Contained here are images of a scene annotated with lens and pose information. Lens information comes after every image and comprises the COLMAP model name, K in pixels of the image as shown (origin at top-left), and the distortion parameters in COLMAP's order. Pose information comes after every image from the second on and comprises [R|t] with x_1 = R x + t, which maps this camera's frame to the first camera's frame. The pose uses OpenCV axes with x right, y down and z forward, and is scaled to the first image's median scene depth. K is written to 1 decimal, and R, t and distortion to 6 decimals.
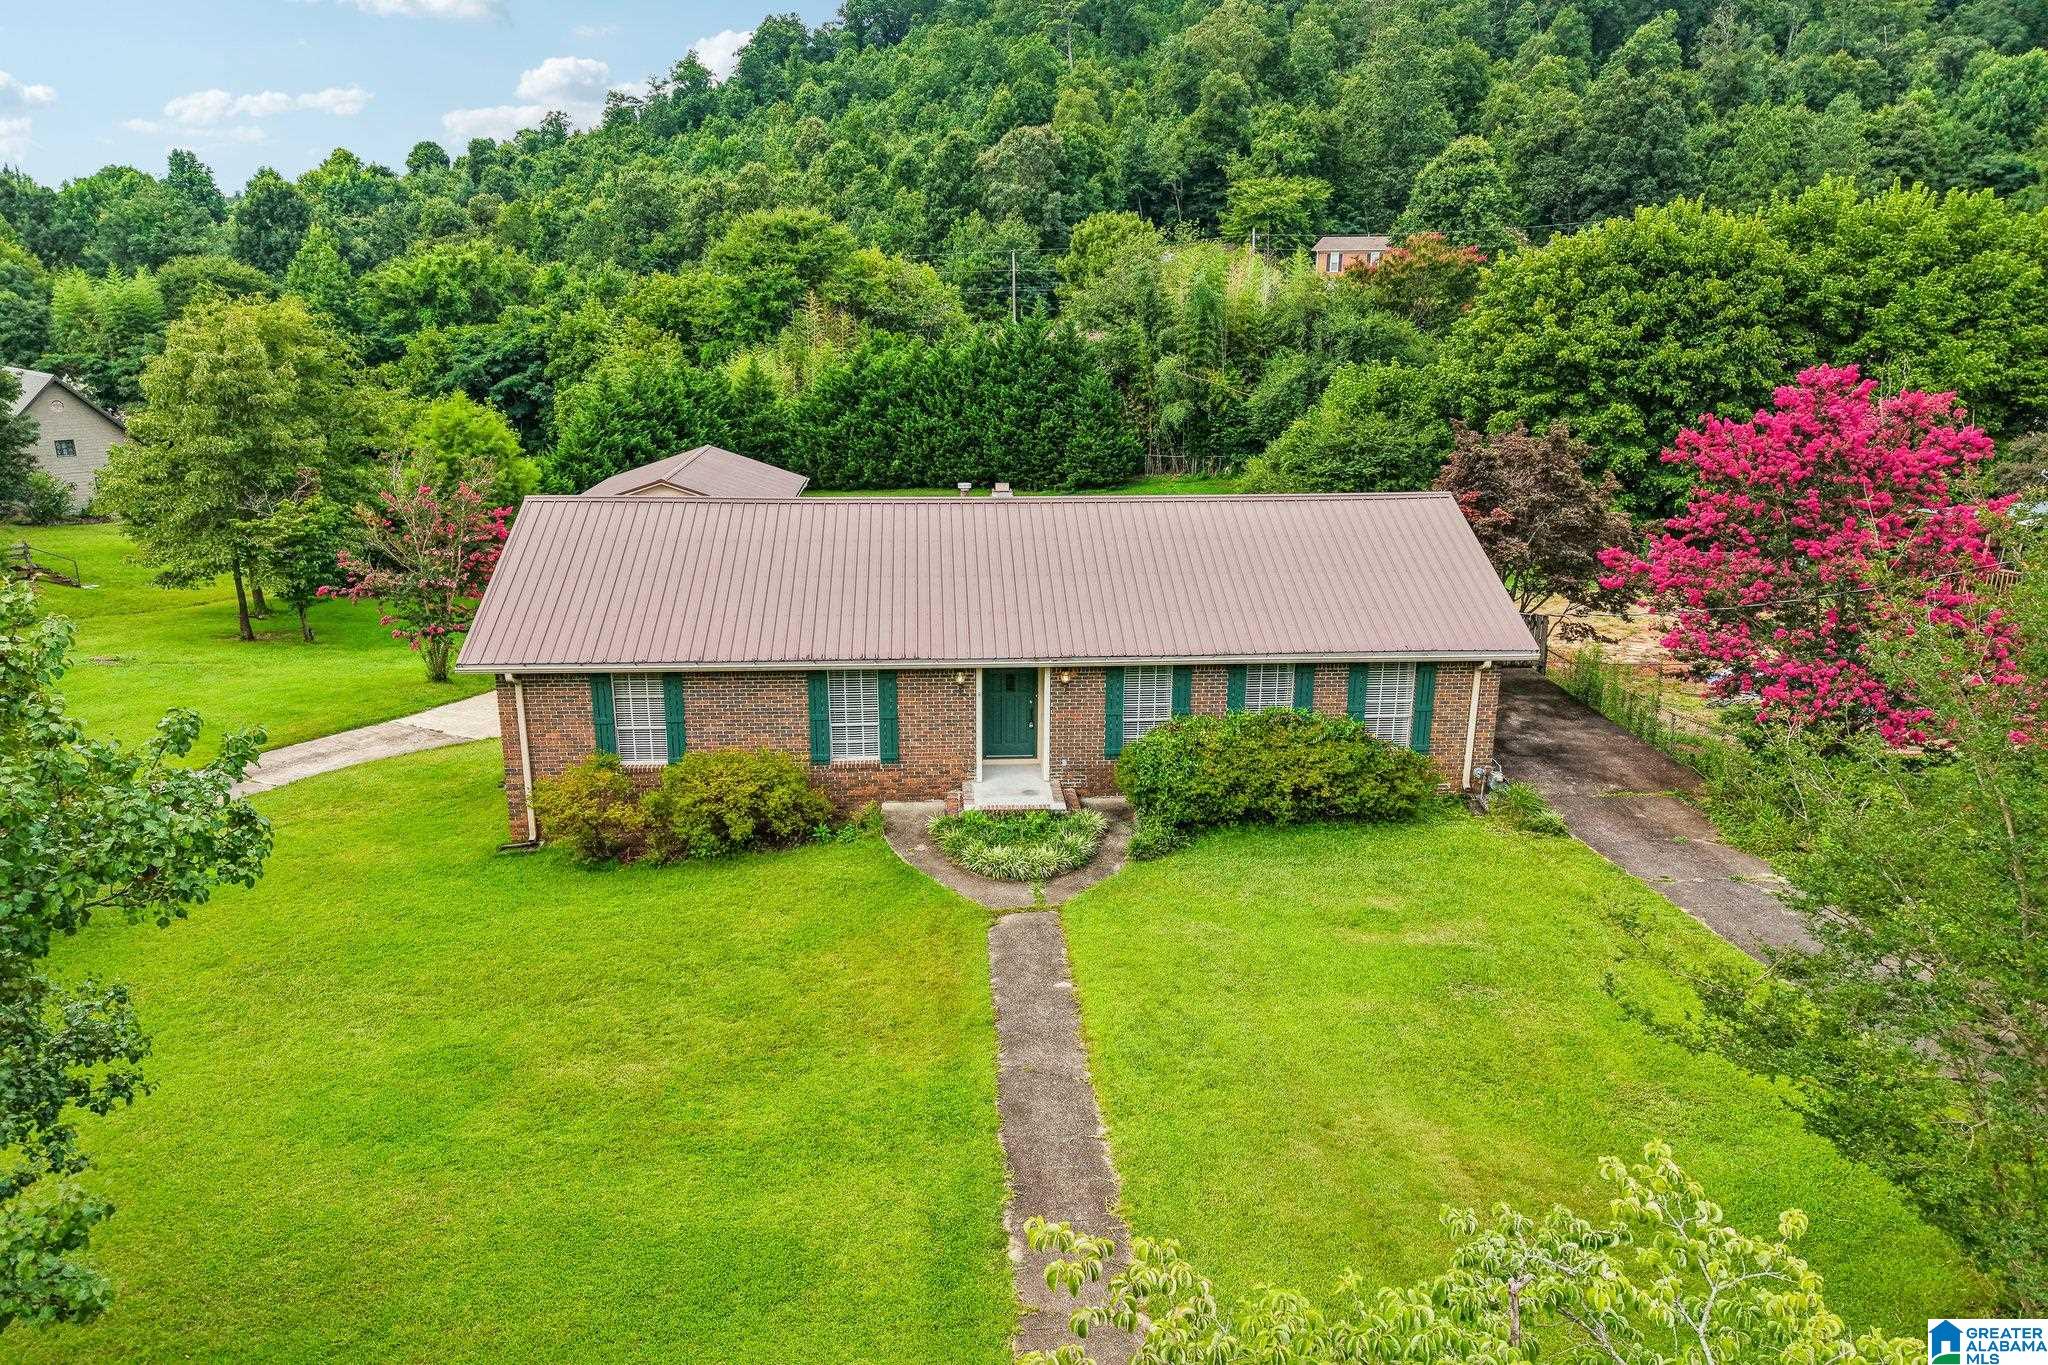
lens RADIAL K [[1387.7, 0, 1024.0], [0, 1387.7, 682.5], [0, 0, 1]] dist [0.025130, -0.057040]
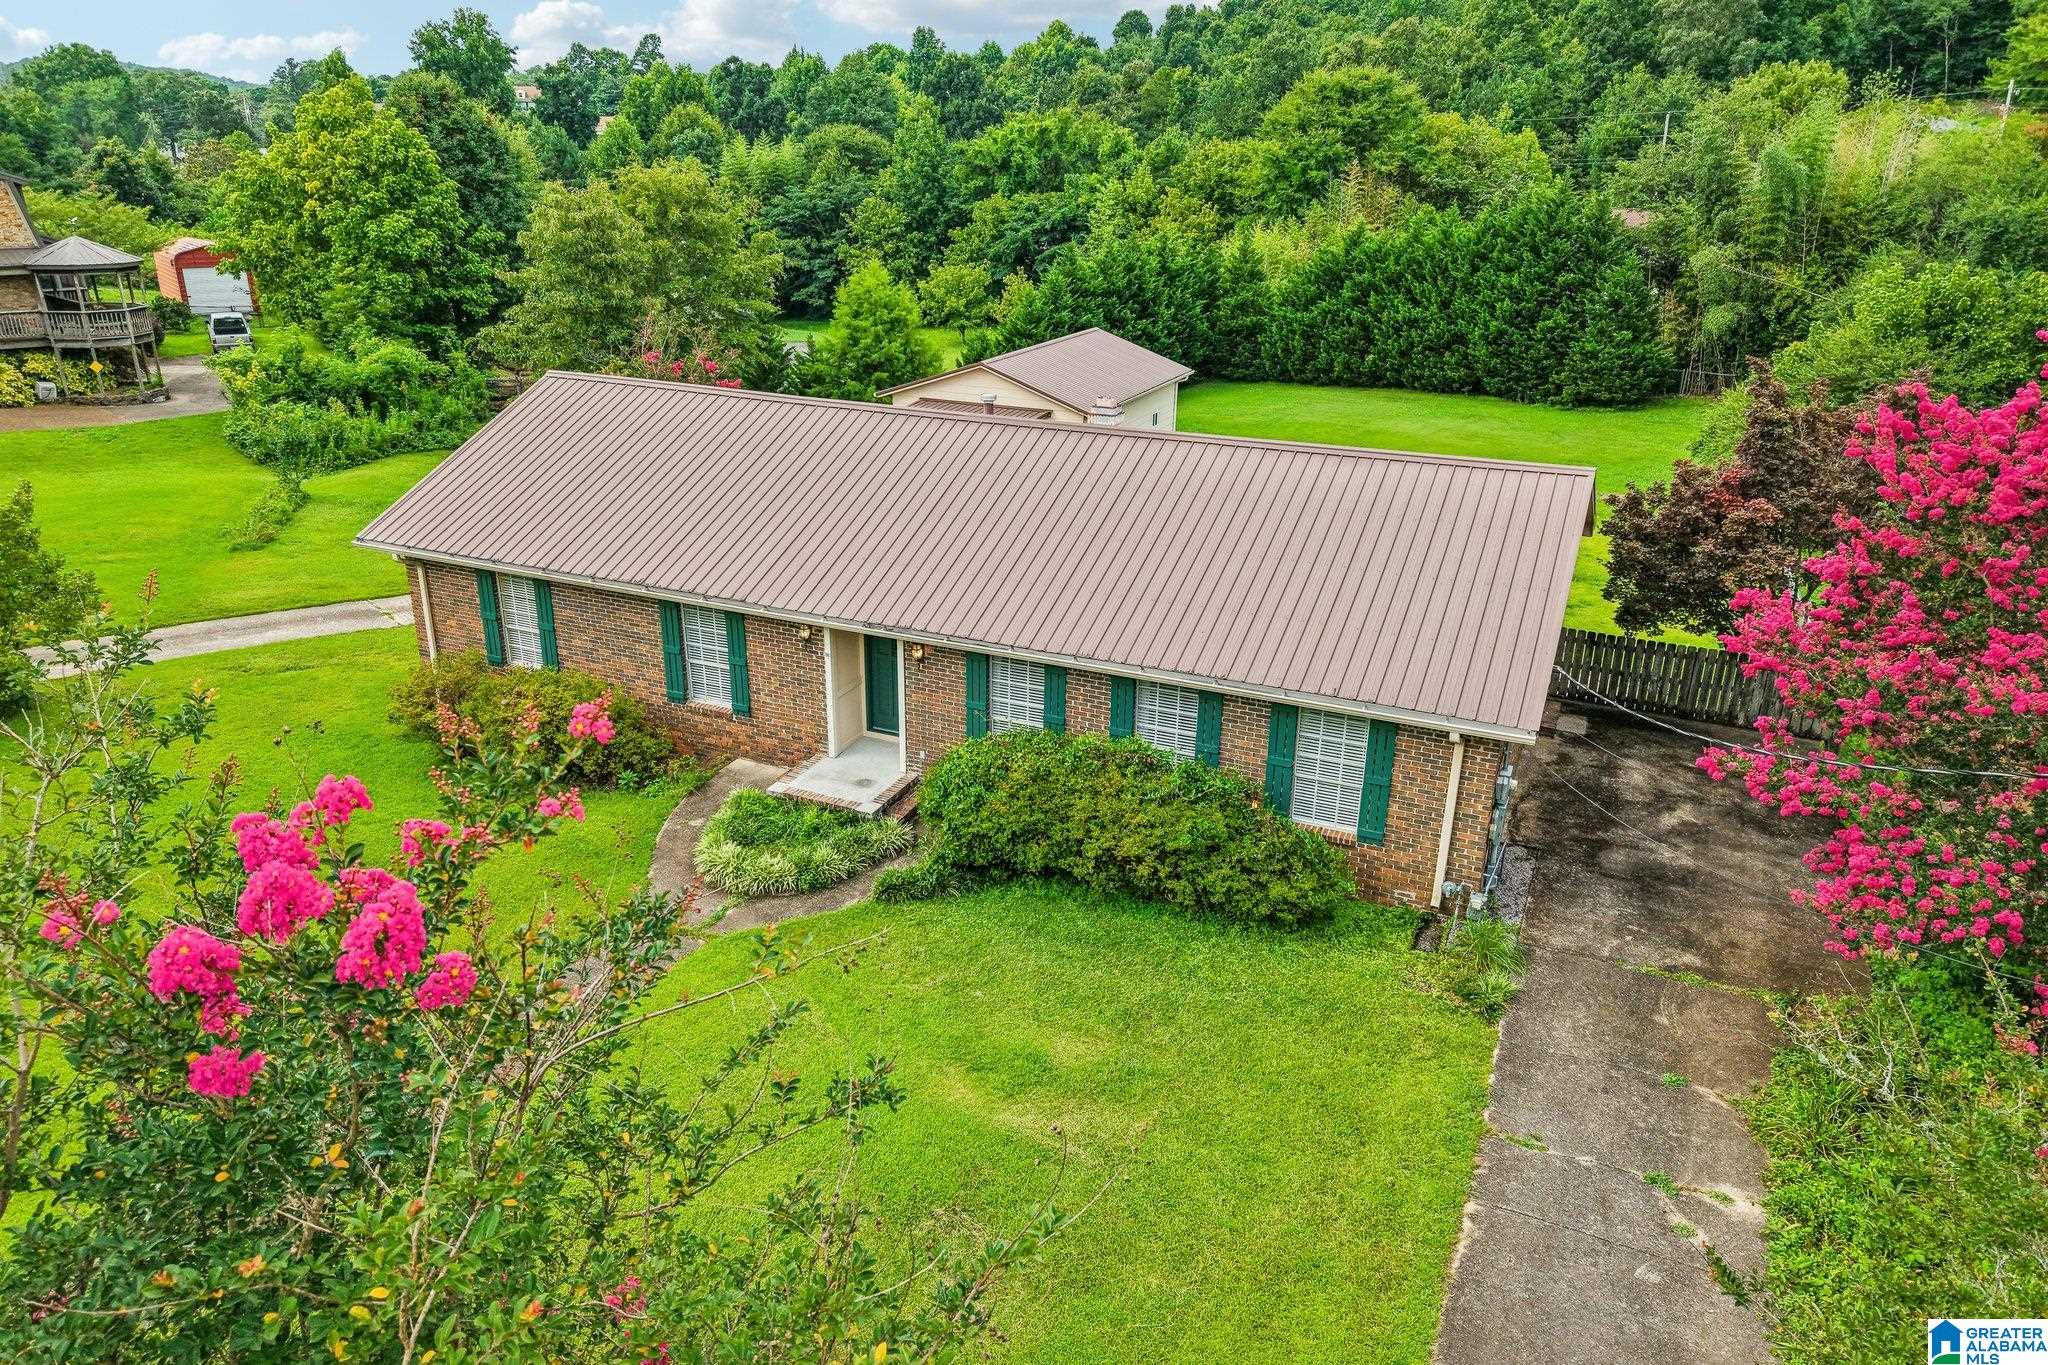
lens RADIAL K [[1398.8, 0, 963.4], [0, 1398.8, 672.8], [0, 0, 1]] dist [-0.014954, 0.000353]
pose [[0.869577, 0.171231, -0.463159, 0.125793], [-0.134431, 0.984616, 0.111623, -0.024934], [0.475147, -0.034802, 0.879218, 0.088567]]
